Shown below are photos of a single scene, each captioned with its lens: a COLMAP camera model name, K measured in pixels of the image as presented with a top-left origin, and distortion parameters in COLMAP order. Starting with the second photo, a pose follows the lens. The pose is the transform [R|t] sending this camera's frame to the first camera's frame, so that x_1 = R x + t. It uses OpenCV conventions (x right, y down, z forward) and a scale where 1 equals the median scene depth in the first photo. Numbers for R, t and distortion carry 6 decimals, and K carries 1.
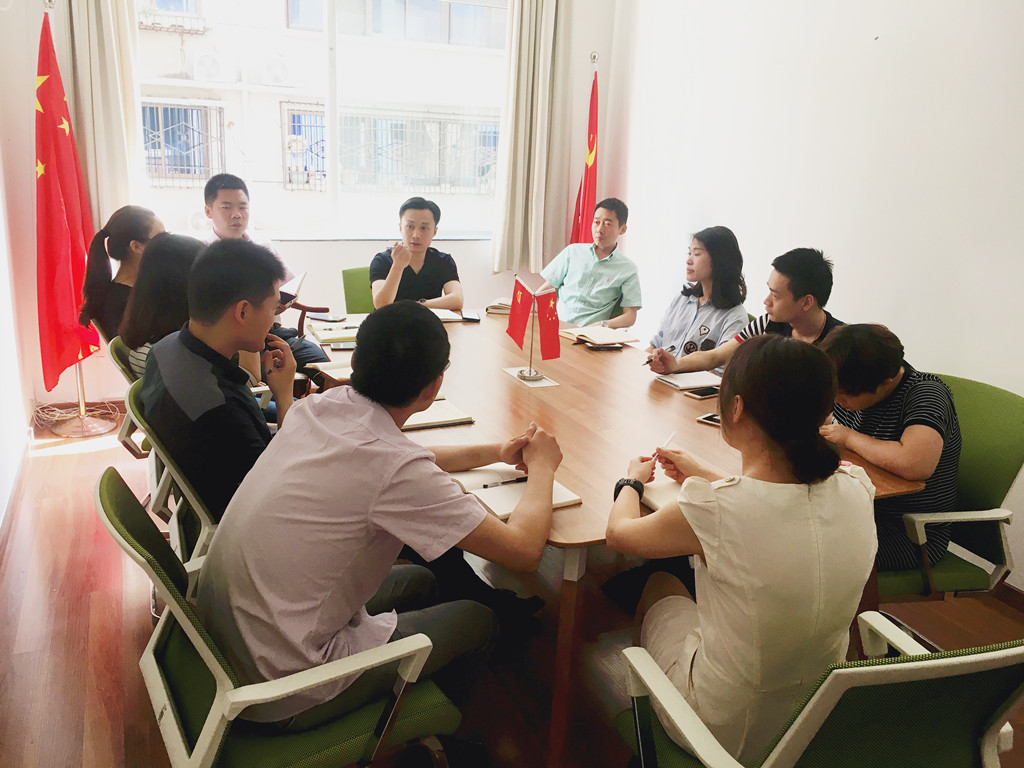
lens RADIAL K [[852.1, 0, 518.6], [0, 852.1, 387.2], [0, 0, 1]] dist [0.037948, -0.054049]
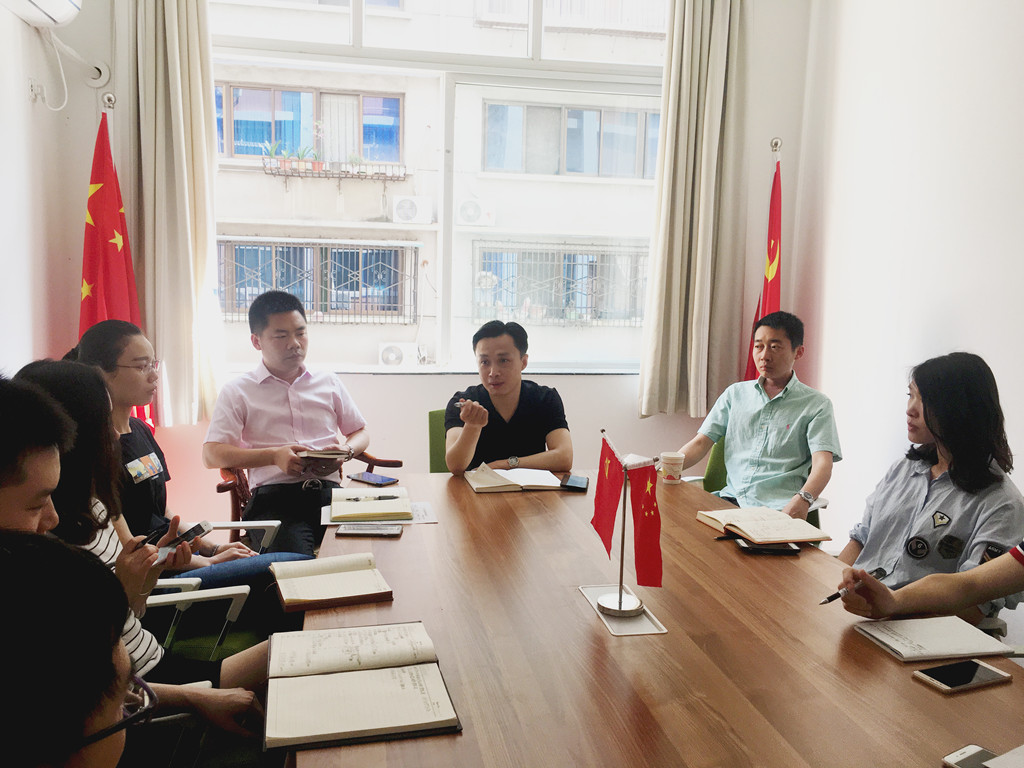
lens RADIAL K [[852.1, 0, 518.4], [0, 852.1, 389.3], [0, 0, 1]] dist [0.037948, -0.054049]
pose [[0.972031, 0.008785, -0.234690, 0.058085], [-0.044628, 0.988002, -0.147855, -0.050336], [0.230575, 0.154193, 0.960760, 0.295166]]
